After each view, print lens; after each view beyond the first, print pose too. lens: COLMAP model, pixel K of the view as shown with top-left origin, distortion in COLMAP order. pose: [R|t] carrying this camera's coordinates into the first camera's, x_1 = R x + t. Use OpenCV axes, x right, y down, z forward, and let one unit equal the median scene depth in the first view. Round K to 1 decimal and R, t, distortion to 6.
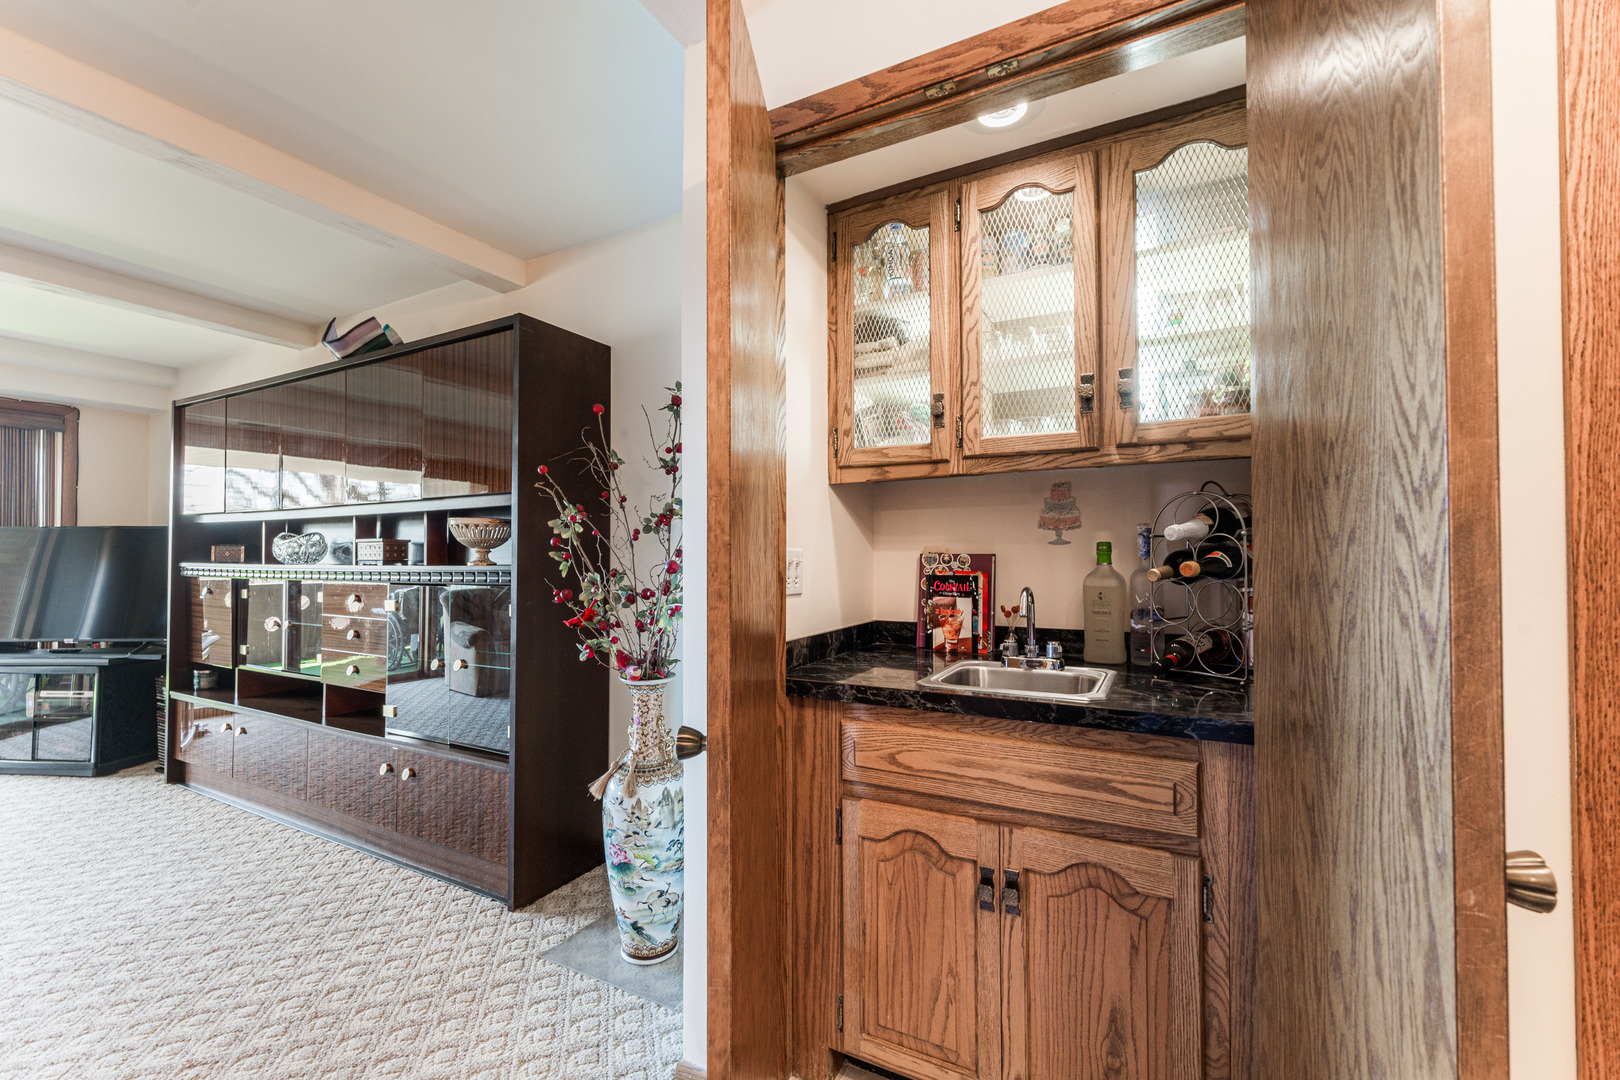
lens RADIAL K [[675.4, 0, 810.0], [0, 675.4, 540.0], [0, 0, 1]] dist [-0.001834, -0.000606]
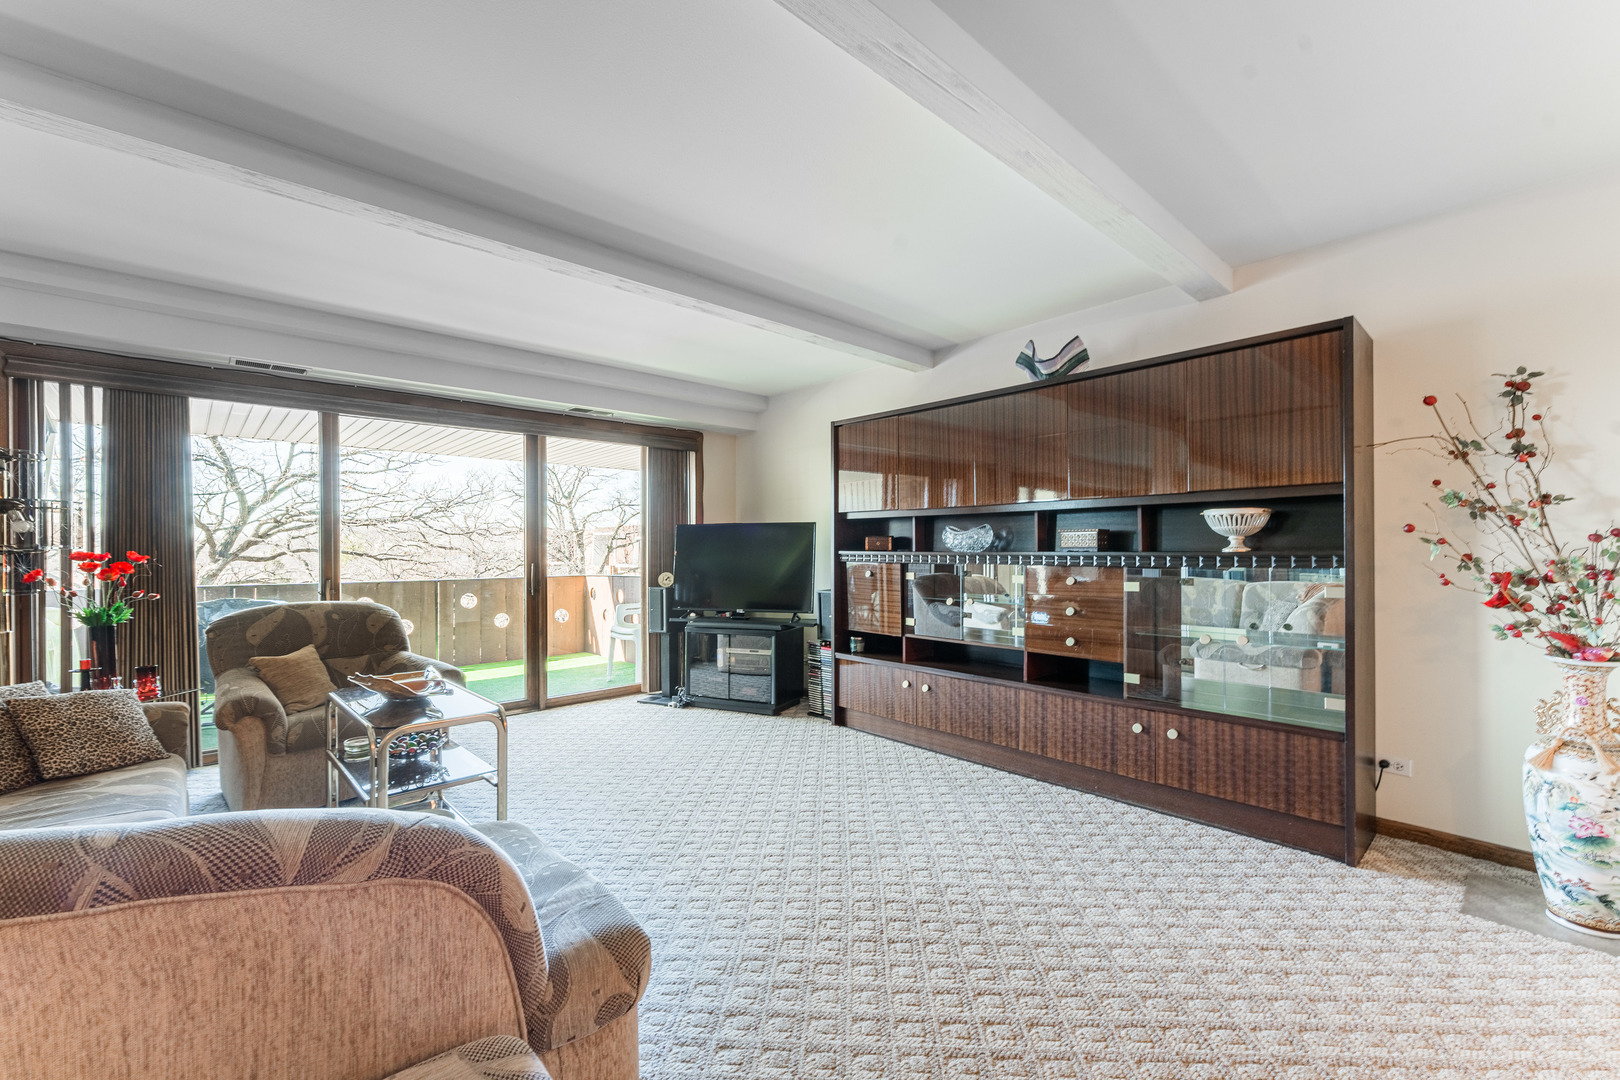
lens RADIAL K [[674.0, 0, 803.4], [0, 674.0, 549.4], [0, 0, 1]] dist [-0.000452, -0.000028]
pose [[0.940419, -0.002767, -0.340007, -0.710837], [0.011870, 0.999624, 0.024698, -0.000507], [0.339811, -0.027262, 0.940099, -0.246029]]
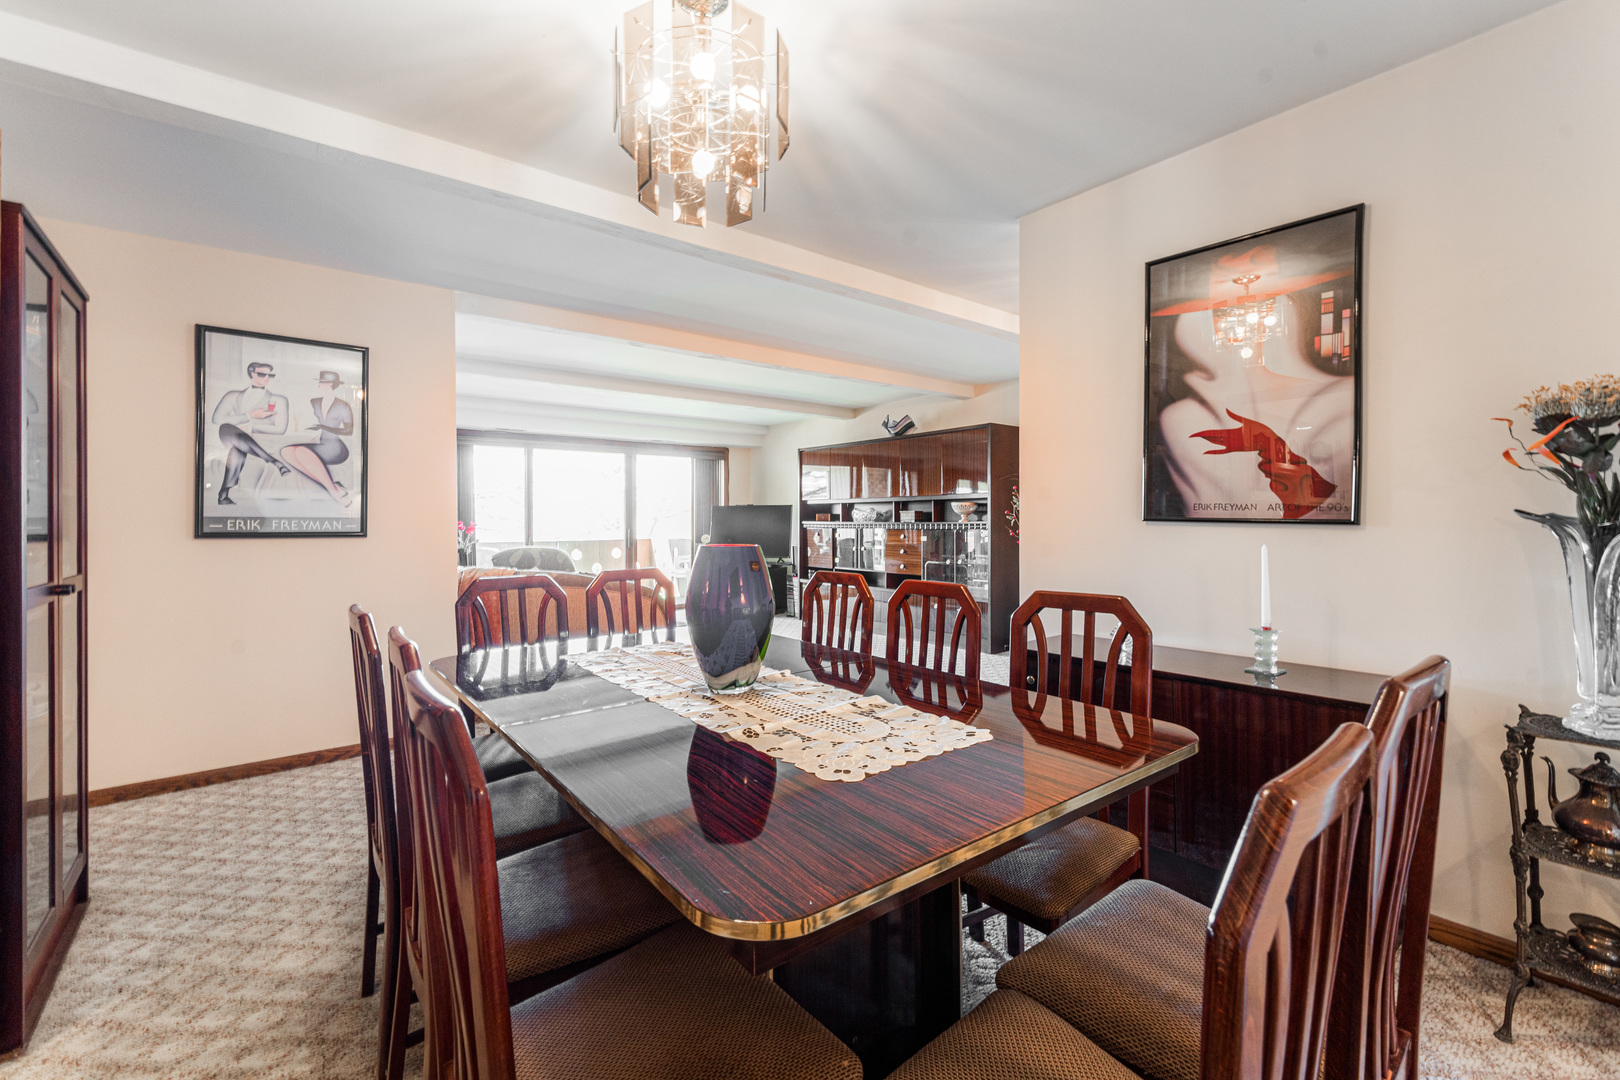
lens RADIAL K [[695.2, 0, 806.4], [0, 695.2, 522.1], [0, 0, 1]] dist [0.000688, -0.000010]
pose [[0.917448, -0.000938, -0.397854, -0.015093], [0.011925, 0.999613, 0.025142, -0.028071], [0.397677, -0.027811, 0.917104, -1.358634]]
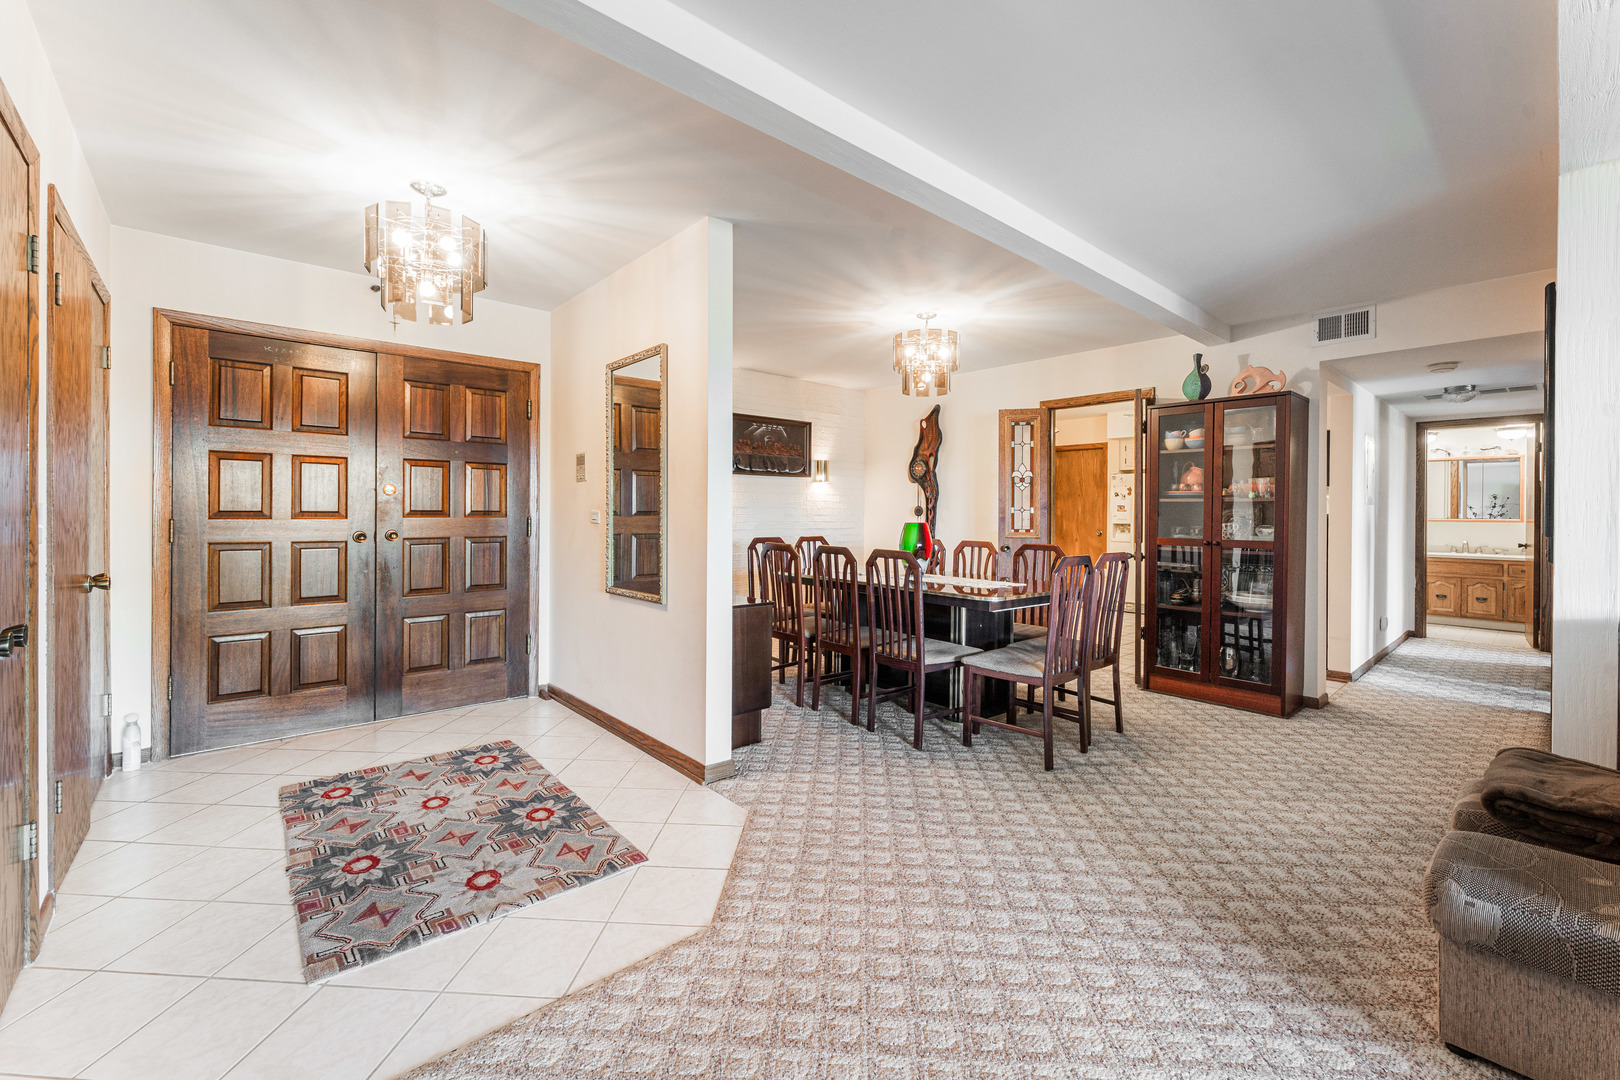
lens RADIAL K [[667.2, 0, 806.4], [0, 667.2, 514.3], [0, 0, 1]] dist [0.000999, 0.000295]
pose [[-0.935792, -0.003479, 0.352537, -0.615687], [-0.010890, 0.999759, -0.019041, 0.018818], [-0.352385, -0.021657, -0.935604, 0.662342]]
